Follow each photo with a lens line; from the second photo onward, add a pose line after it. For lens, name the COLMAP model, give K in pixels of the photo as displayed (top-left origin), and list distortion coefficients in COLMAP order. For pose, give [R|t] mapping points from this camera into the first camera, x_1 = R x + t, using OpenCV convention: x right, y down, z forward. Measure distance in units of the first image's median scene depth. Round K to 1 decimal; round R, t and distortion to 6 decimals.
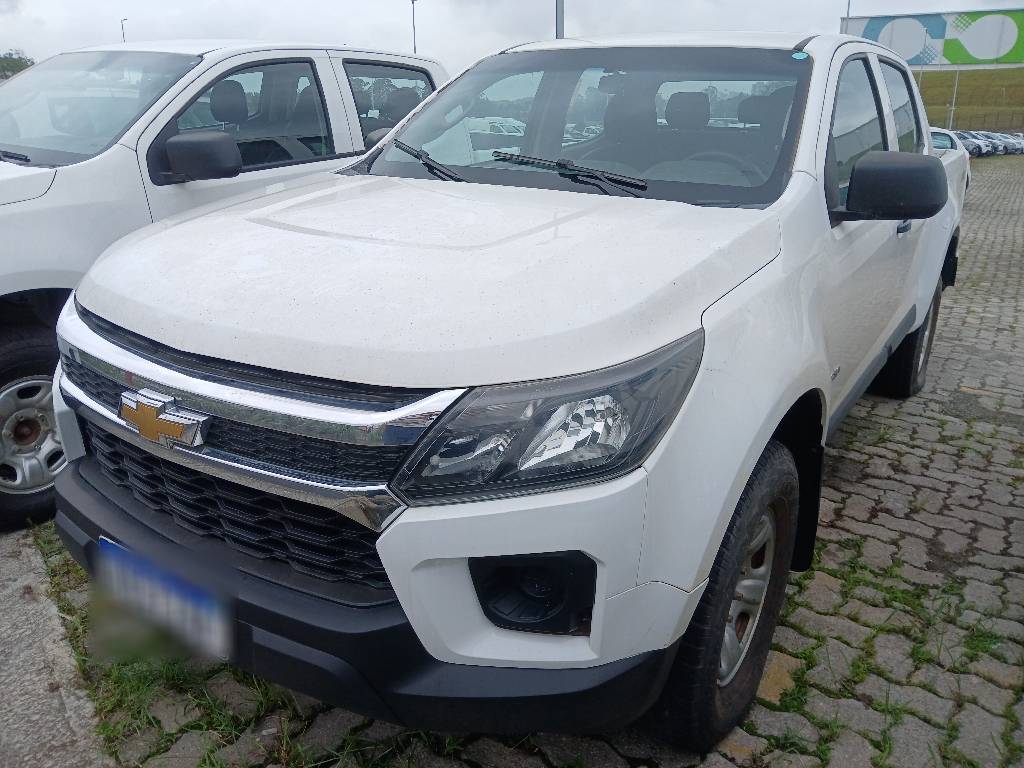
lens RADIAL K [[811.7, 0, 507.3], [0, 811.7, 395.7], [0, 0, 1]] dist [0.048761, -0.148954]
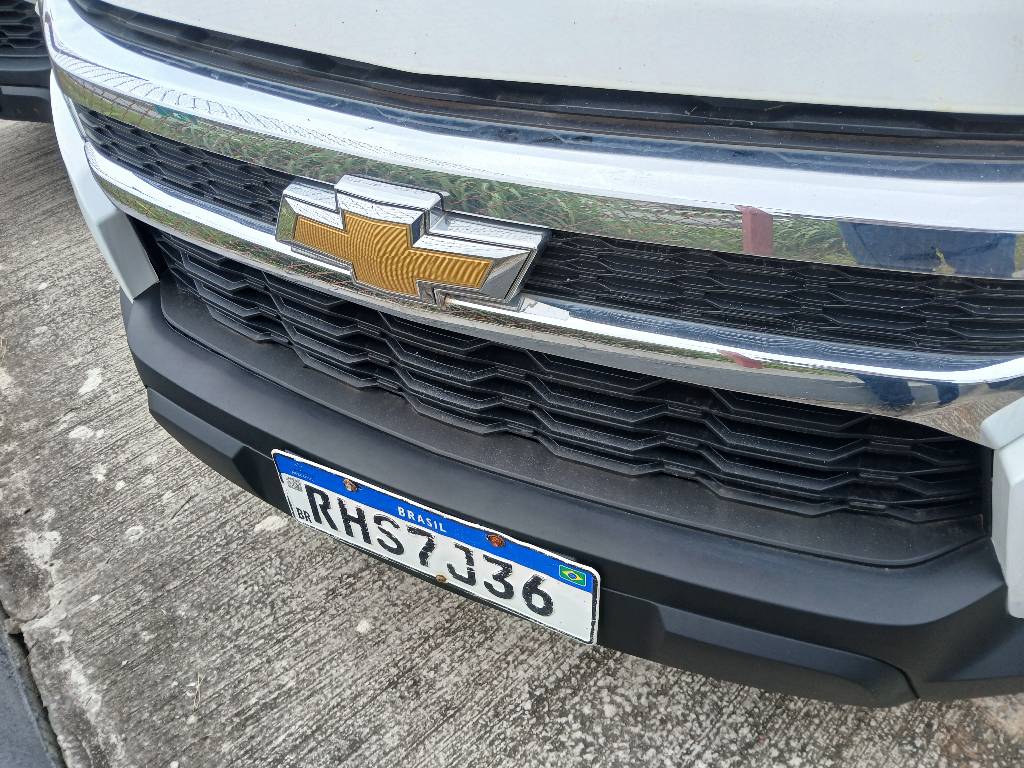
lens RADIAL K [[811.7, 0, 507.3], [0, 811.7, 395.7], [0, 0, 1]] dist [0.048761, -0.148954]
pose [[0.989140, -0.143217, 0.033037, -0.391818], [0.118675, 0.910838, 0.395336, -0.065626], [-0.086710, -0.387121, 0.917942, 0.541542]]
